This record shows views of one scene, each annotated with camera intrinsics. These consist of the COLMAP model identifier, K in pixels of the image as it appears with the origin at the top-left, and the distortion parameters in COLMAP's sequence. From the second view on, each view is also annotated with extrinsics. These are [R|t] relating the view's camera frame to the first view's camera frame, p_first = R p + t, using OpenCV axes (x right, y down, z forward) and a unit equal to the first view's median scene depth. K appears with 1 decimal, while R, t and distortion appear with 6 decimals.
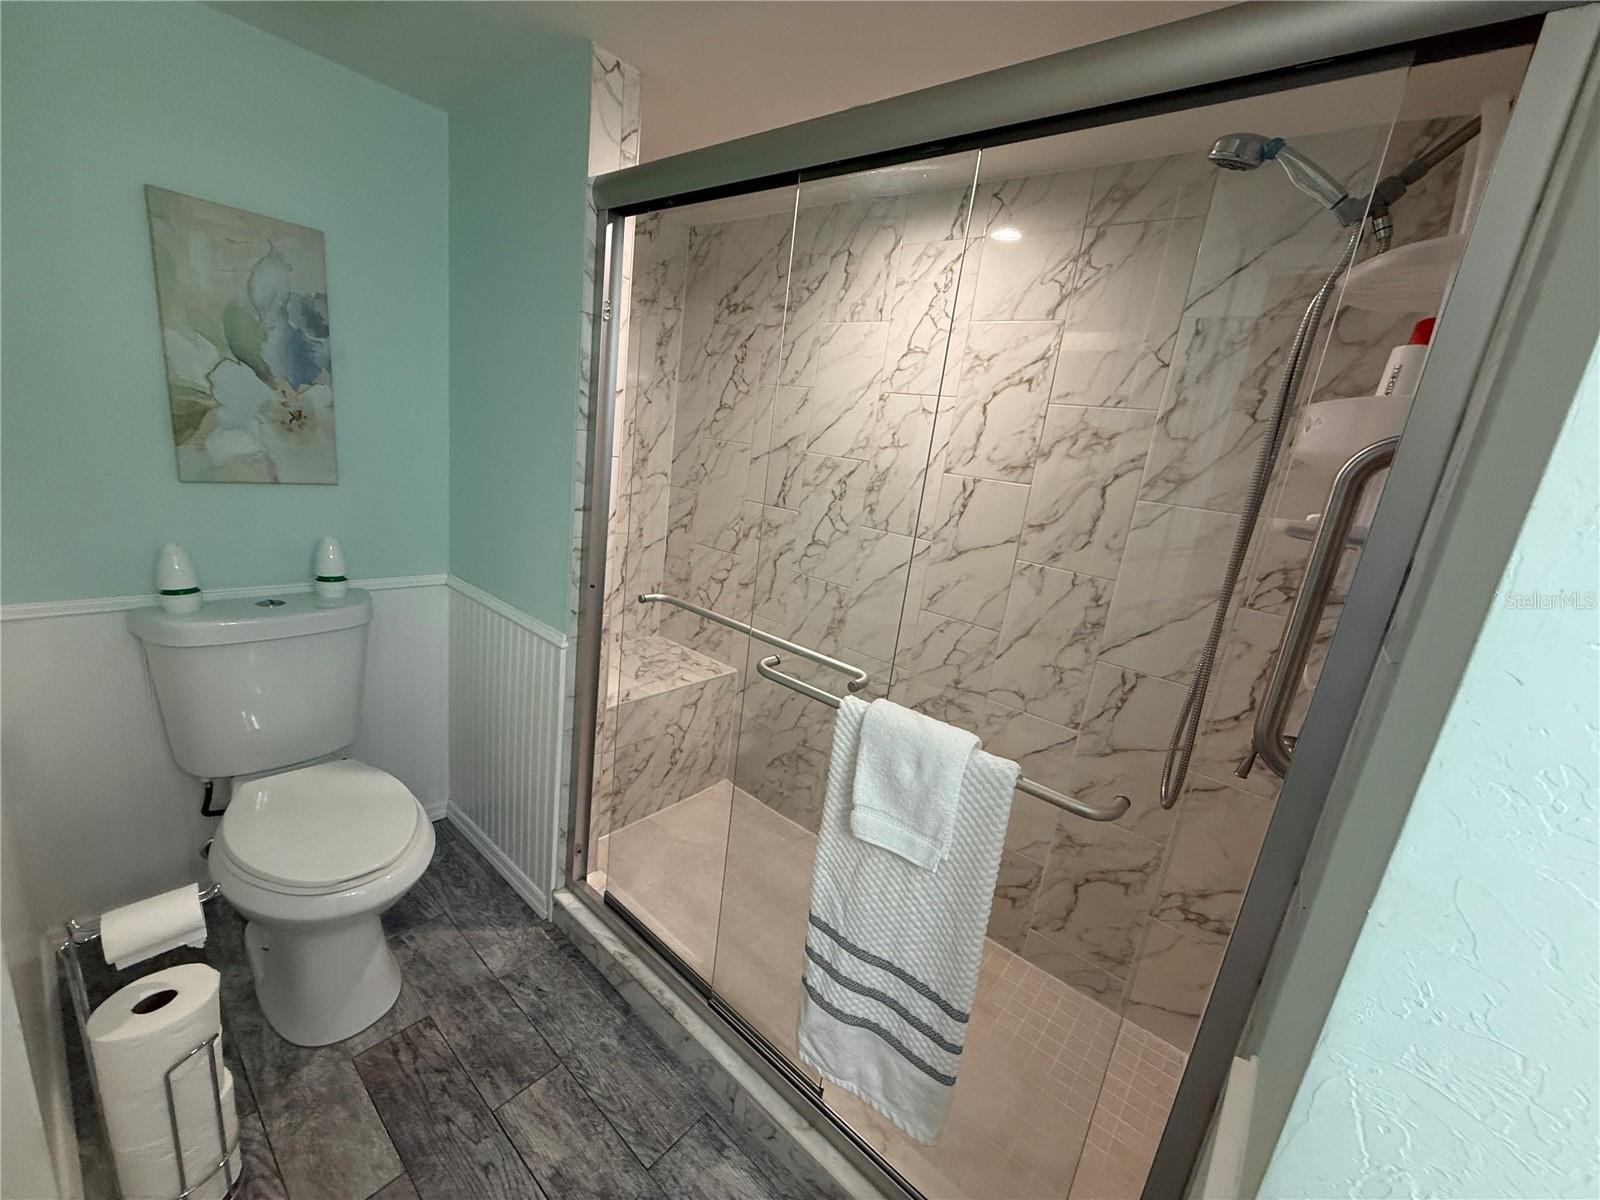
lens RADIAL K [[635.3, 0, 796.6], [0, 635.3, 598.6], [0, 0, 1]] dist [-0.000207, 0.000625]
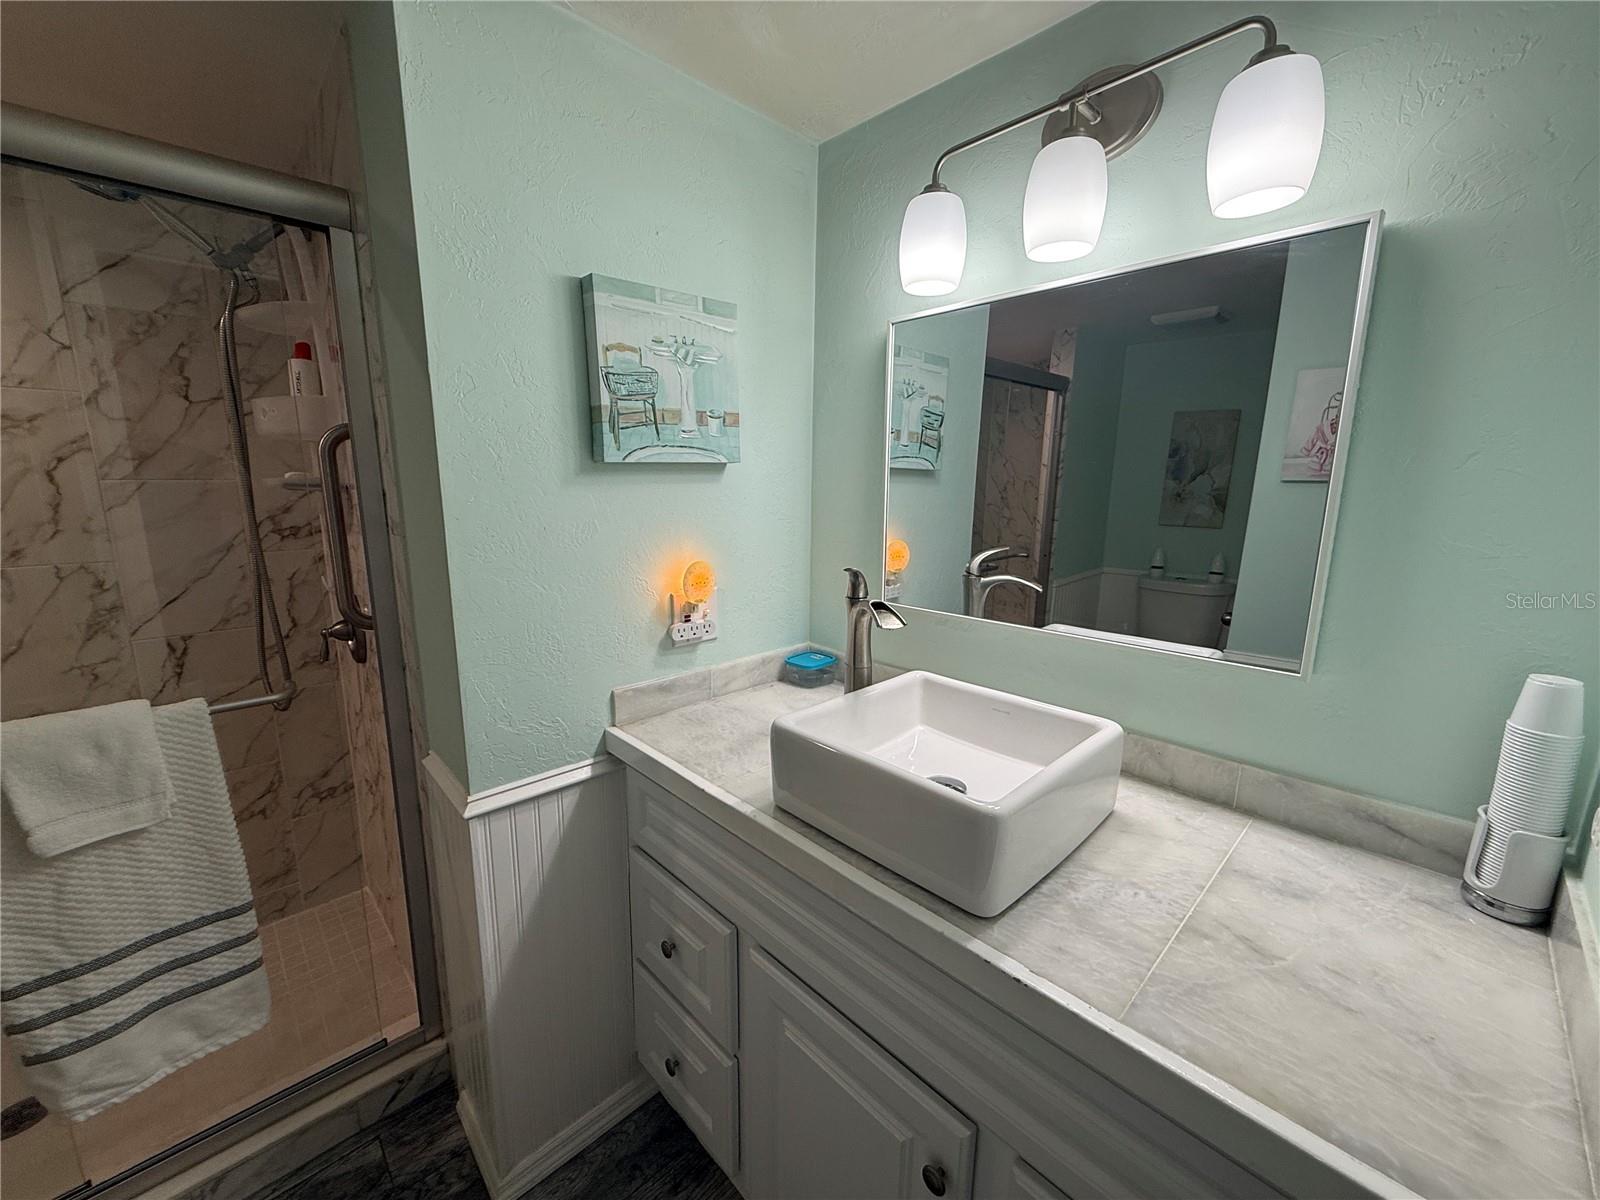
lens RADIAL K [[635.3, 0, 796.6], [0, 635.3, 598.6], [0, 0, 1]] dist [-0.000207, 0.000625]
pose [[0.103480, -0.306990, 0.946070, -0.541951], [0.241198, 0.930531, 0.275566, 0.015532], [-0.964943, 0.199675, 0.170336, -0.315992]]
